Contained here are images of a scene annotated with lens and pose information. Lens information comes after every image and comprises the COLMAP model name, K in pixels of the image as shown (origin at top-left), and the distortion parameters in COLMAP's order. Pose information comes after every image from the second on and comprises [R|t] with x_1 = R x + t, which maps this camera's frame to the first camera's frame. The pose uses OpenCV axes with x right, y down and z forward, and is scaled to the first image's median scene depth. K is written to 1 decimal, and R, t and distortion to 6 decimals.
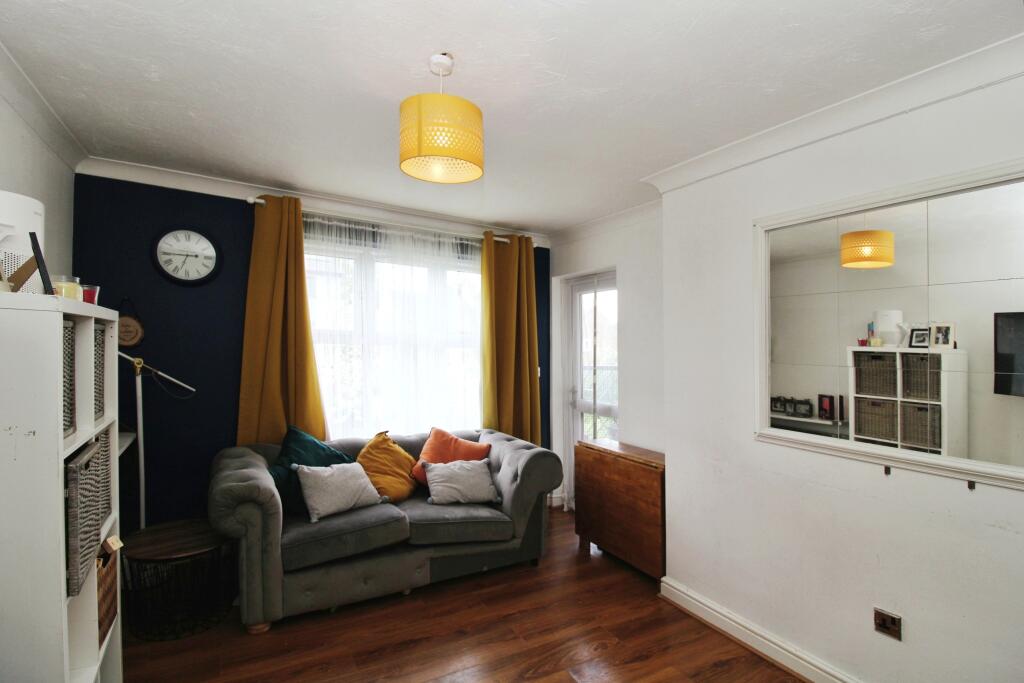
lens RADIAL K [[481.1, 0, 512.4], [0, 481.1, 345.8], [0, 0, 1]] dist [-0.014560, -0.007714]
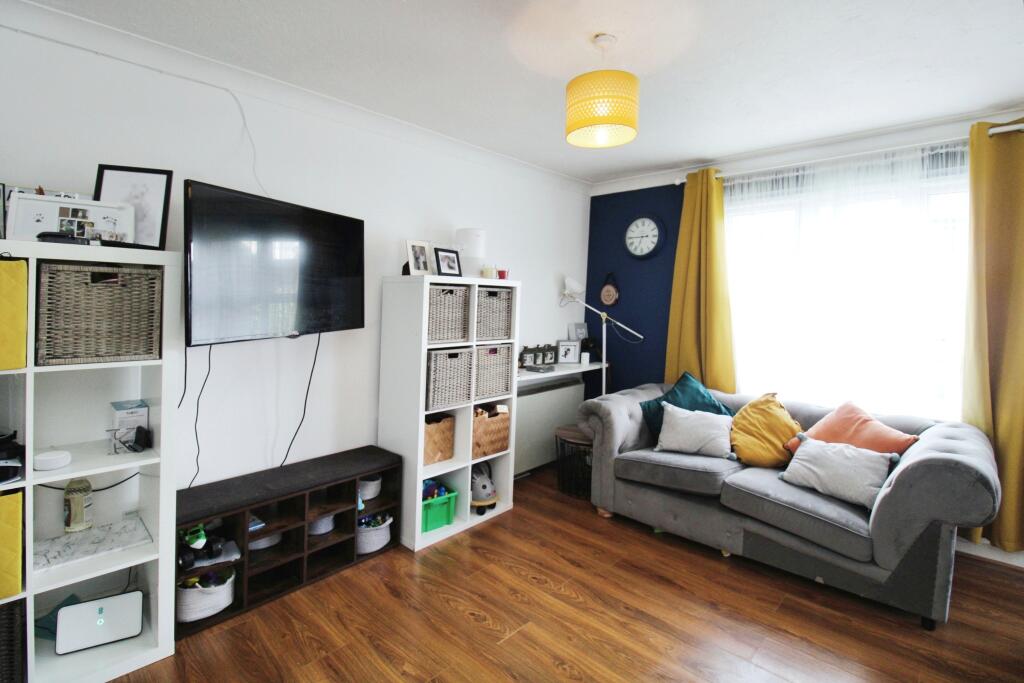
lens RADIAL K [[481.1, 0, 507.4], [0, 481.1, 299.9], [0, 0, 1]] dist [-0.014560, -0.007714]
pose [[0.269316, -0.027094, -0.962671, 0.534795], [0.006687, 0.999633, -0.026264, 0.022133], [0.963029, 0.000636, 0.269399, 0.282784]]
